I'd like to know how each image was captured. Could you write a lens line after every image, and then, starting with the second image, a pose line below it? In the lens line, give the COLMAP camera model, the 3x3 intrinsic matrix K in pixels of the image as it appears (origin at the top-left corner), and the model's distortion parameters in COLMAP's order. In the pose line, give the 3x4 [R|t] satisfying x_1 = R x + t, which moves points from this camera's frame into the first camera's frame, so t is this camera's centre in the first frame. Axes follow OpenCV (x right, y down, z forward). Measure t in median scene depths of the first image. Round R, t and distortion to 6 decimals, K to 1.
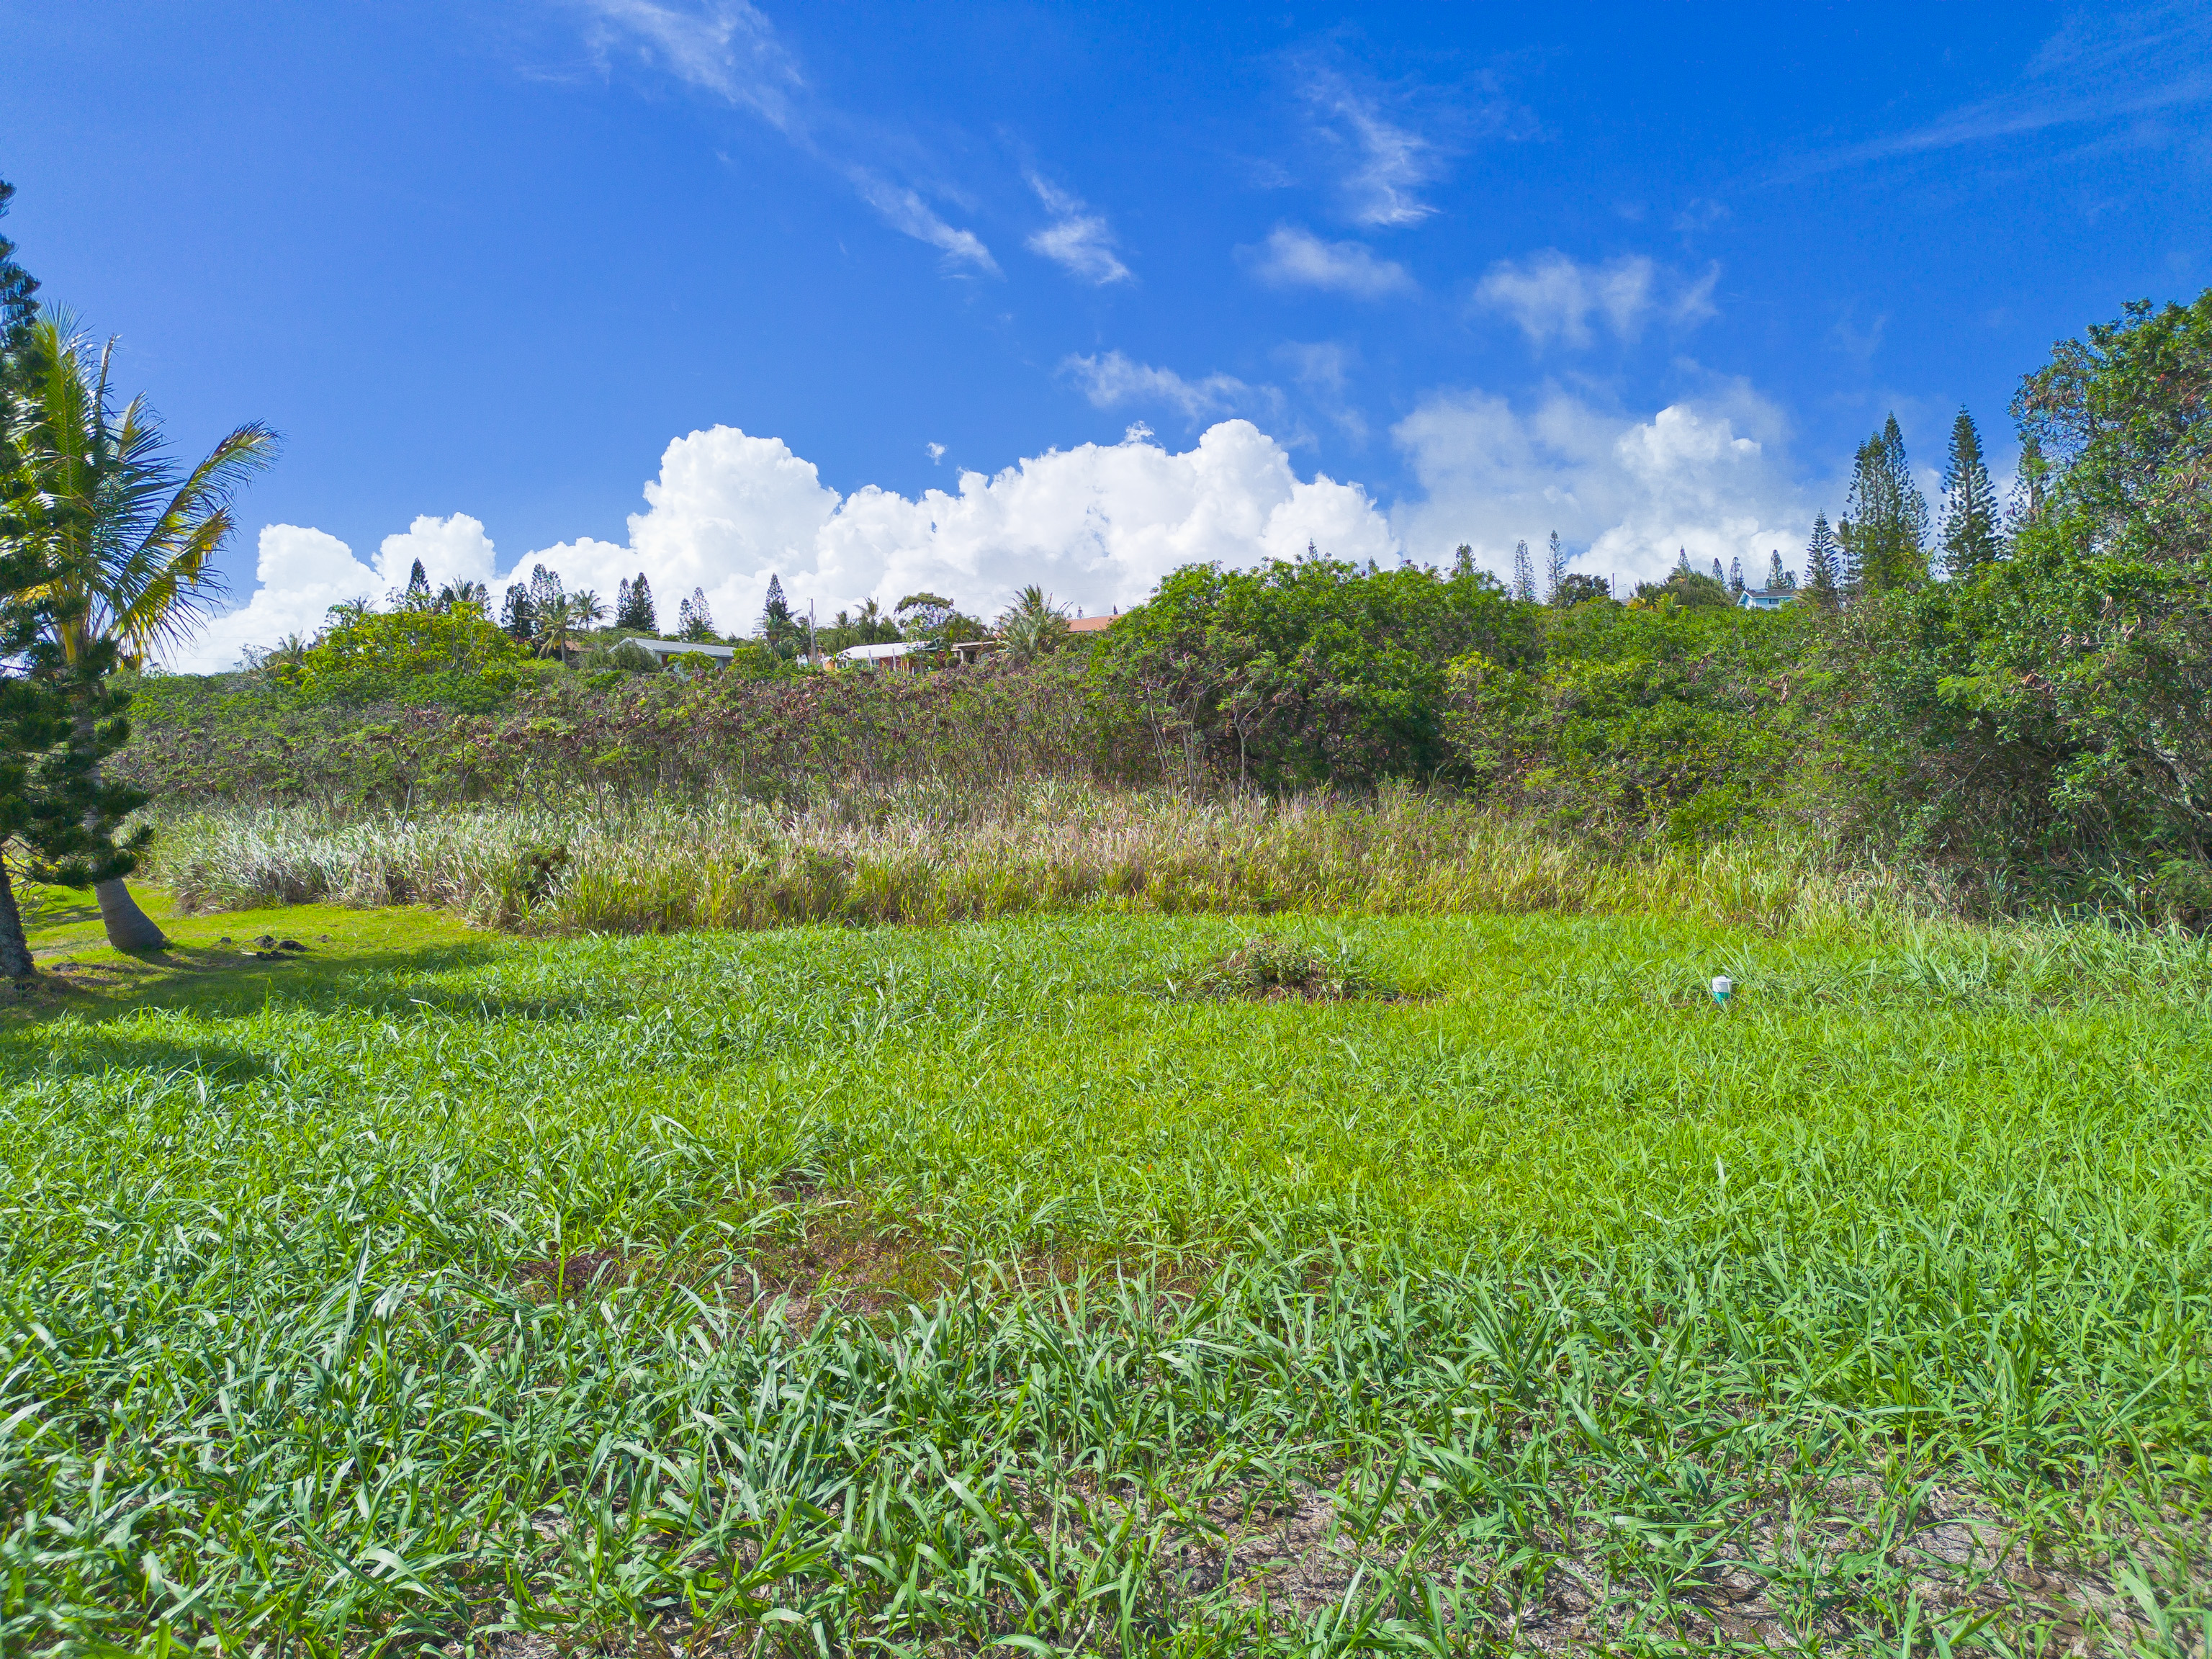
lens RADIAL K [[1568.3, 0, 1085.4], [0, 1568.3, 852.6], [0, 0, 1]] dist [0.050067, -0.036280]
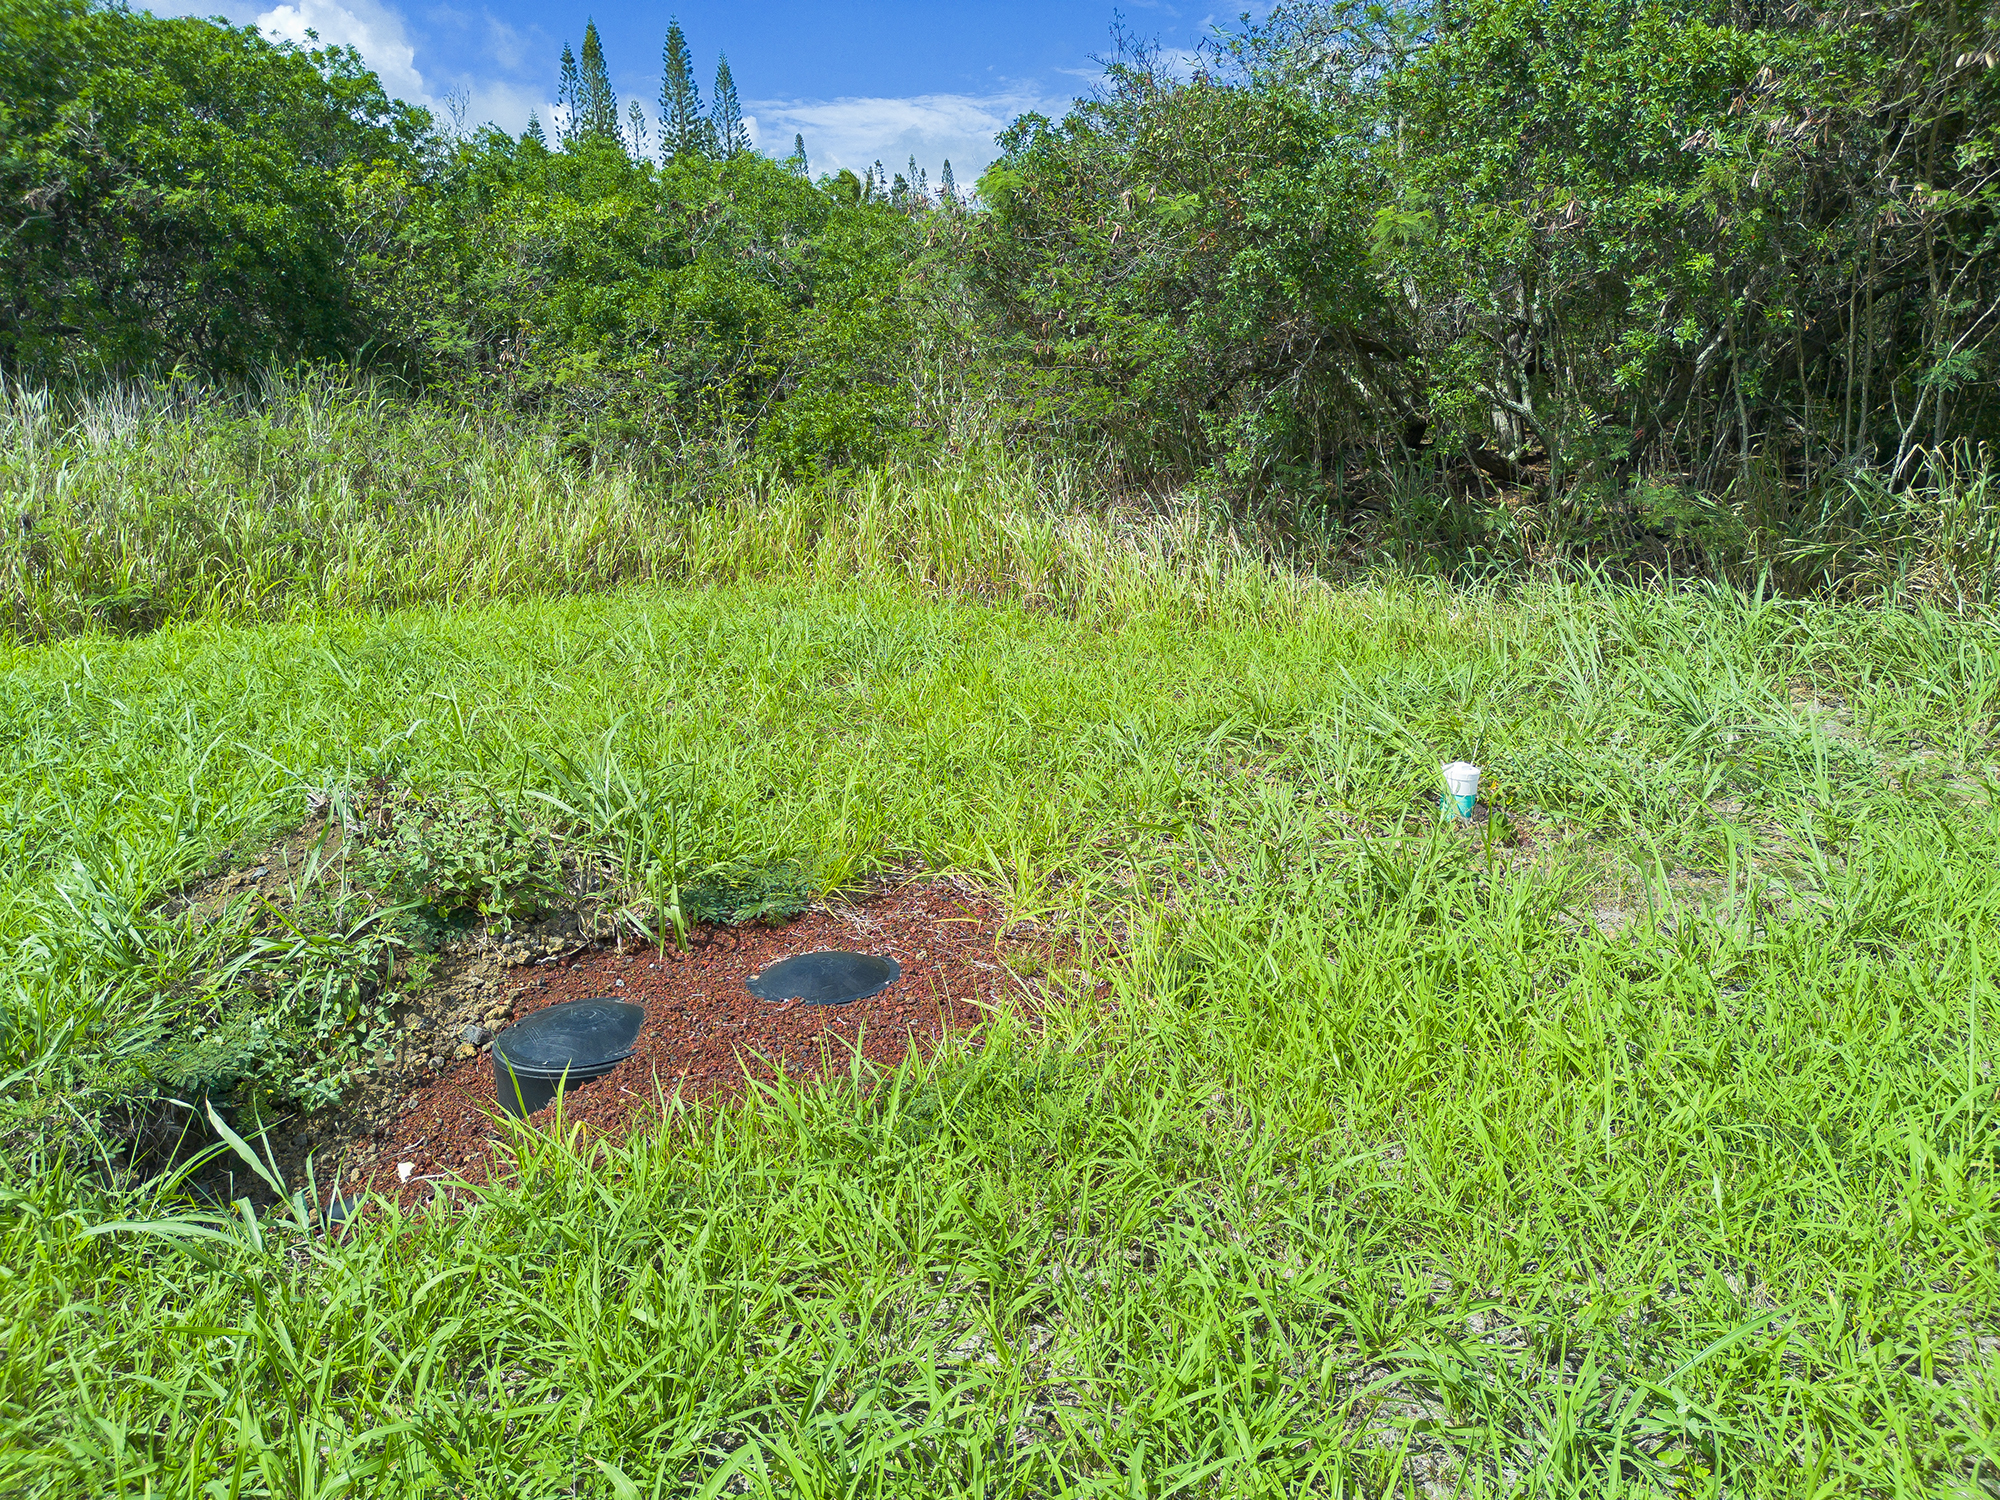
lens RADIAL K [[1418.0, 0, 993.8], [0, 1418.0, 759.3], [0, 0, 1]] dist [0.050067, -0.036280]
pose [[0.722110, -0.161339, 0.672701, -0.001470], [0.020798, 0.977047, 0.212007, -0.010866], [-0.691466, -0.139102, 0.708891, 0.423497]]
